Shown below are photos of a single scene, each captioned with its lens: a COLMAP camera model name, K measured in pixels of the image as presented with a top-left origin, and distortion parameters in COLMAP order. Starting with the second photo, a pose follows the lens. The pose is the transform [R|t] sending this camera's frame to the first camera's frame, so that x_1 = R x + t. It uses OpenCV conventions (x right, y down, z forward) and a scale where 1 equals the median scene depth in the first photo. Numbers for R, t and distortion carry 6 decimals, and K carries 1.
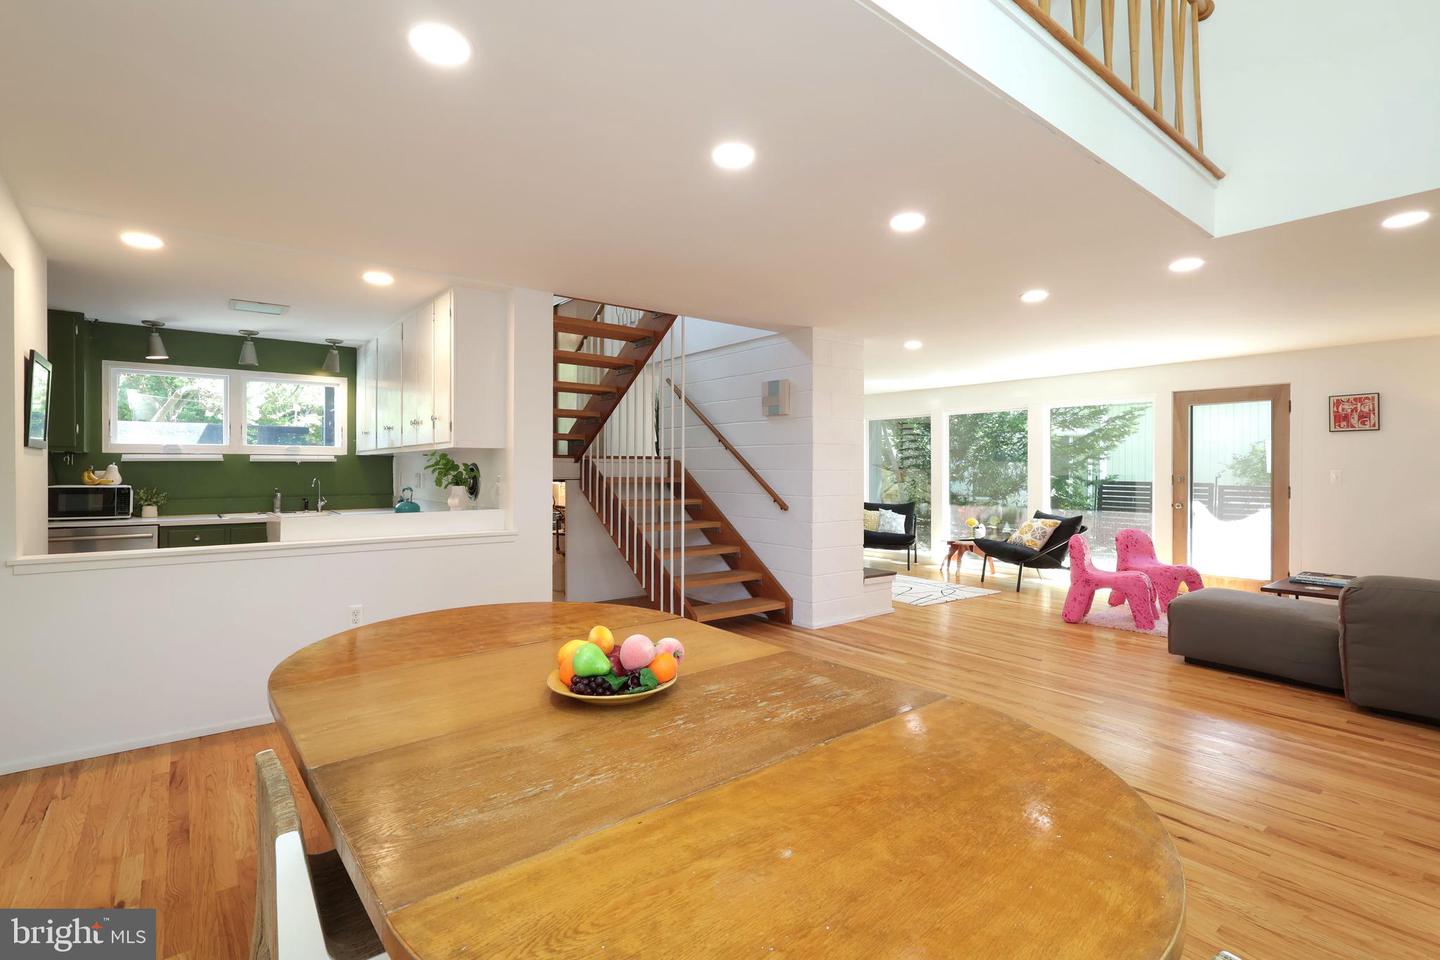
lens RADIAL K [[672.0, 0, 708.4], [0, 672.0, 462.6], [0, 0, 1]] dist [0.009173, 0.000203]
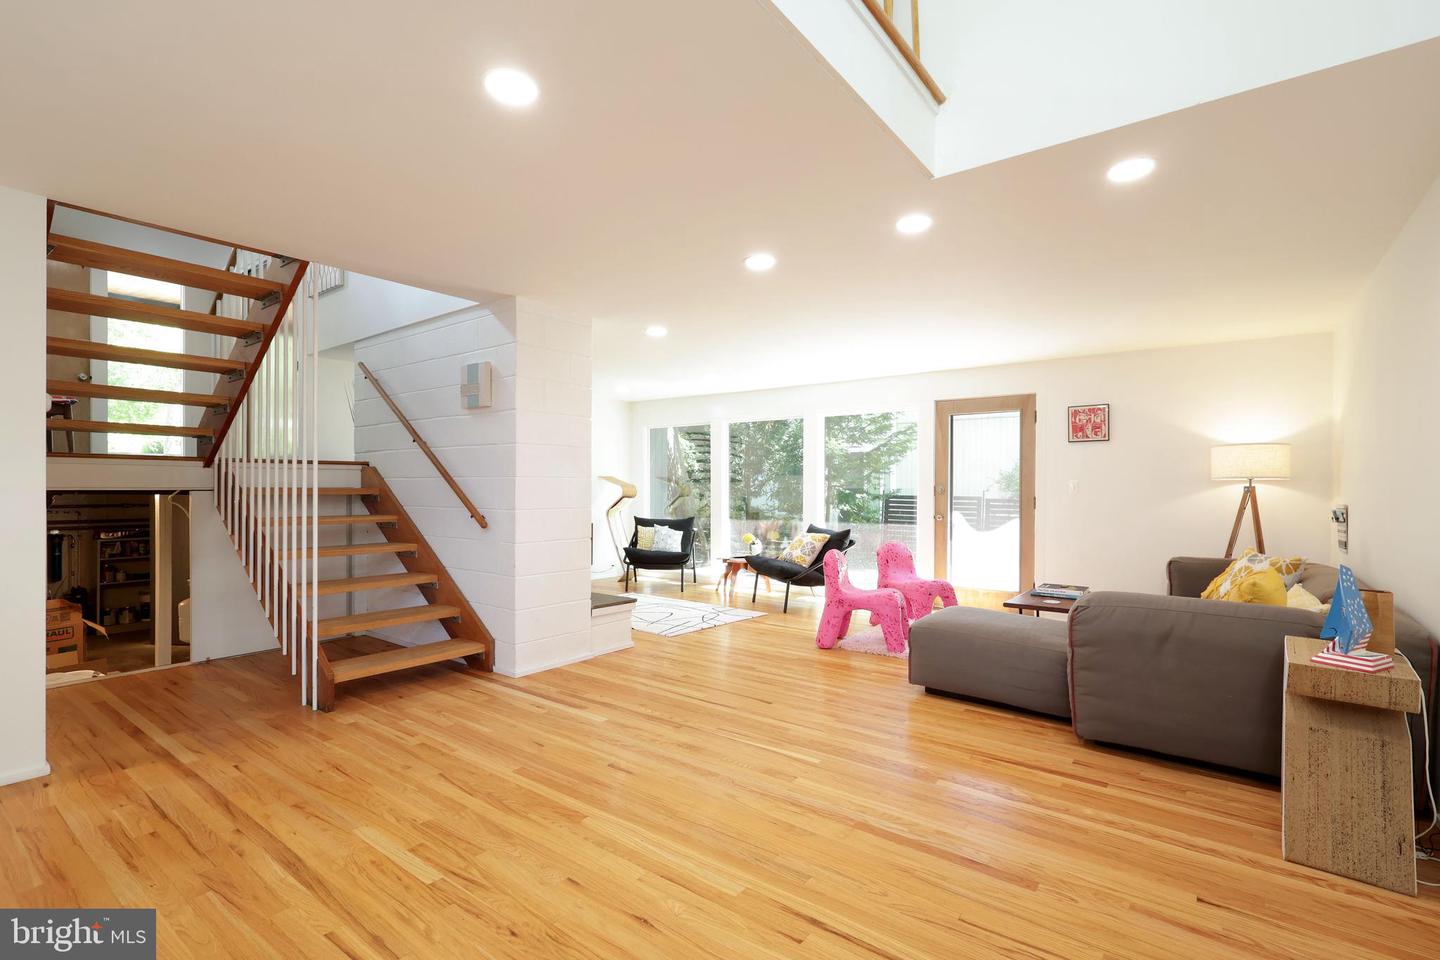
lens RADIAL K [[671.4, 0, 697.0], [0, 671.4, 484.3], [0, 0, 1]] dist [0.001173, 0.000126]
pose [[0.974276, 0.001233, 0.225355, 0.157669], [-0.002648, 0.999979, 0.005975, 0.012586], [-0.225343, -0.006418, 0.974258, 0.154745]]
